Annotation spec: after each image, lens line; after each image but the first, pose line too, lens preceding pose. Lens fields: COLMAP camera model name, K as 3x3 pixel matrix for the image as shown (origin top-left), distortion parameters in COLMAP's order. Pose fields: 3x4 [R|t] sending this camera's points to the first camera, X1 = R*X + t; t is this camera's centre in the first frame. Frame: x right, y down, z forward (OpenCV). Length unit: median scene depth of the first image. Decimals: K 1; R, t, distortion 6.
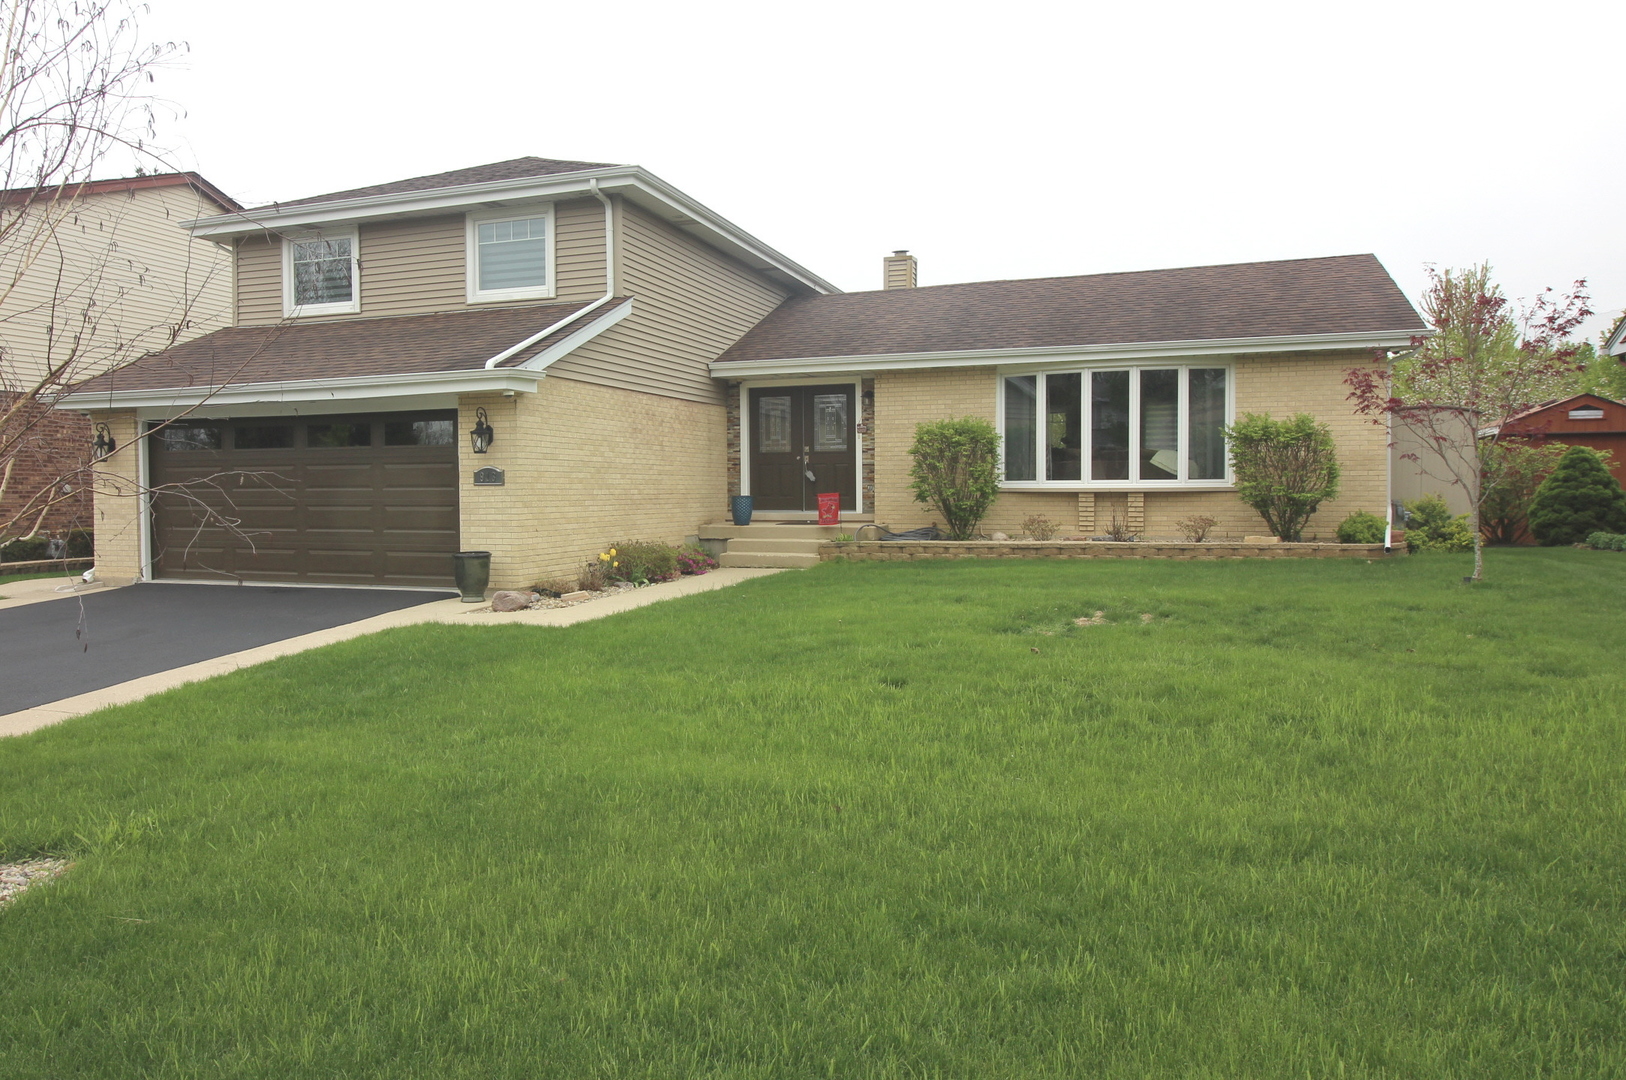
lens RADIAL K [[962.3, 0, 812.8], [0, 962.3, 532.3], [0, 0, 1]] dist [-0.004813, -0.000340]
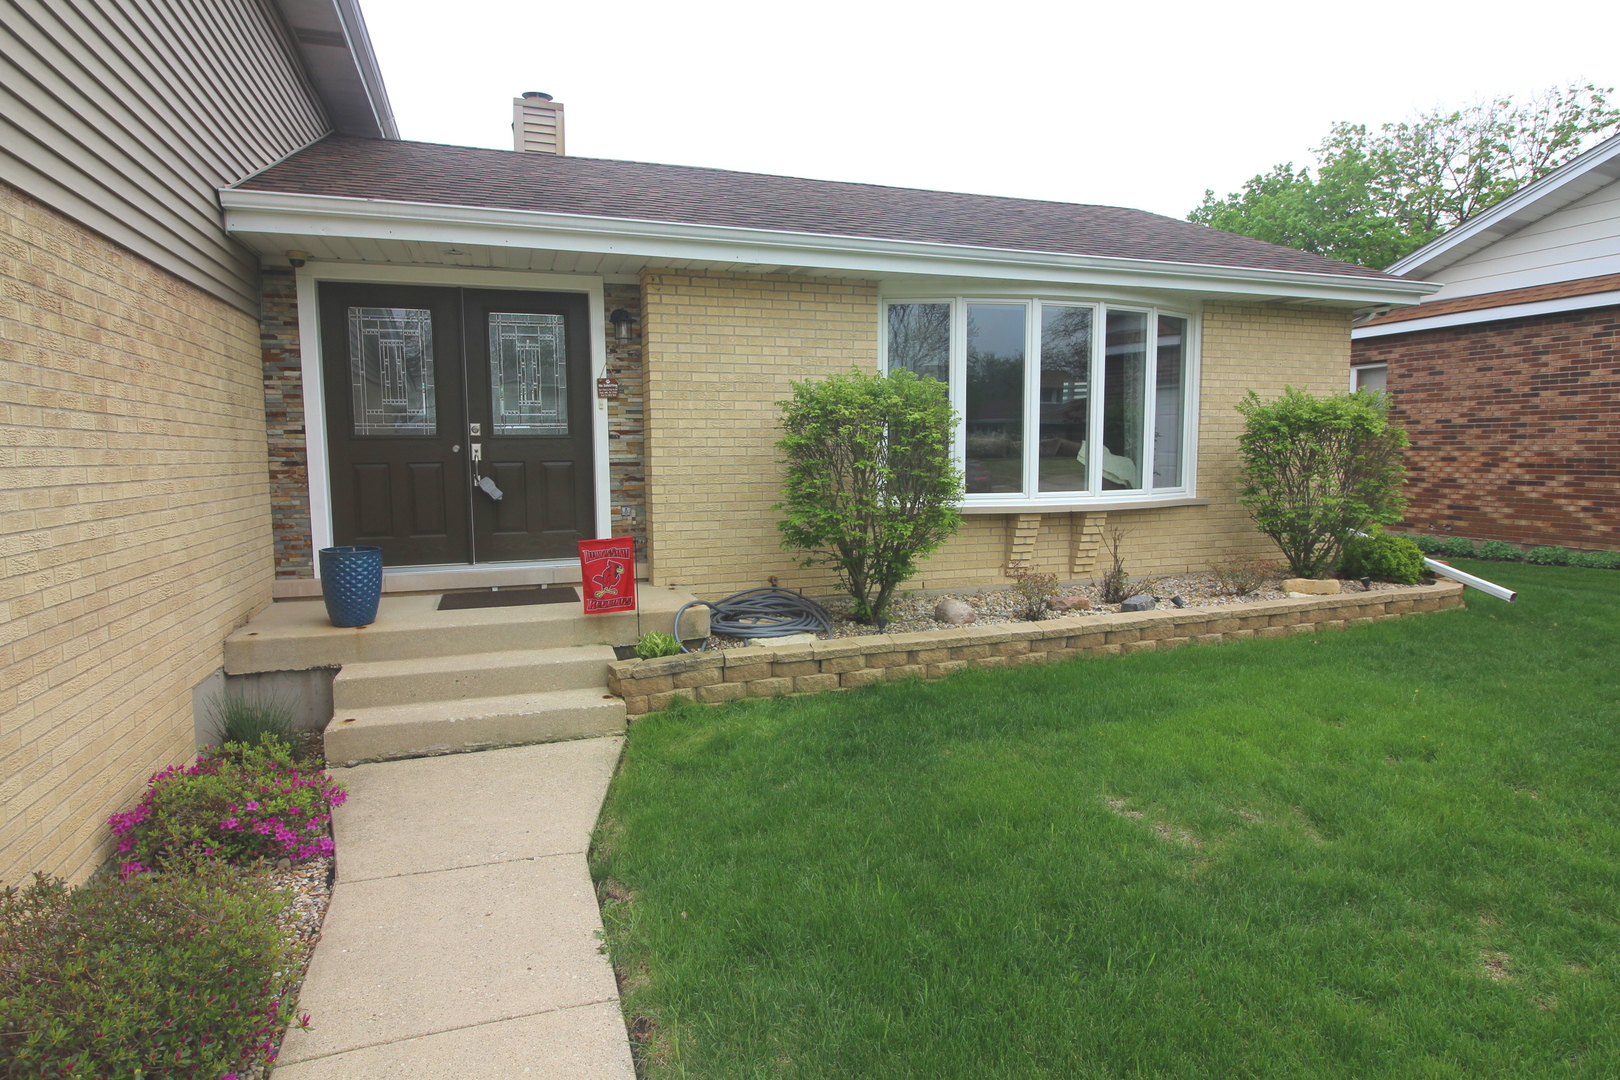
lens RADIAL K [[866.2, 0, 810.9], [0, 866.2, 548.5], [0, 0, 1]] dist [0.002191, 0.000179]
pose [[0.820513, -0.062075, 0.568248, -0.117714], [0.030993, 0.997455, 0.064209, -0.053768], [-0.570787, -0.035072, 0.820348, 0.593403]]
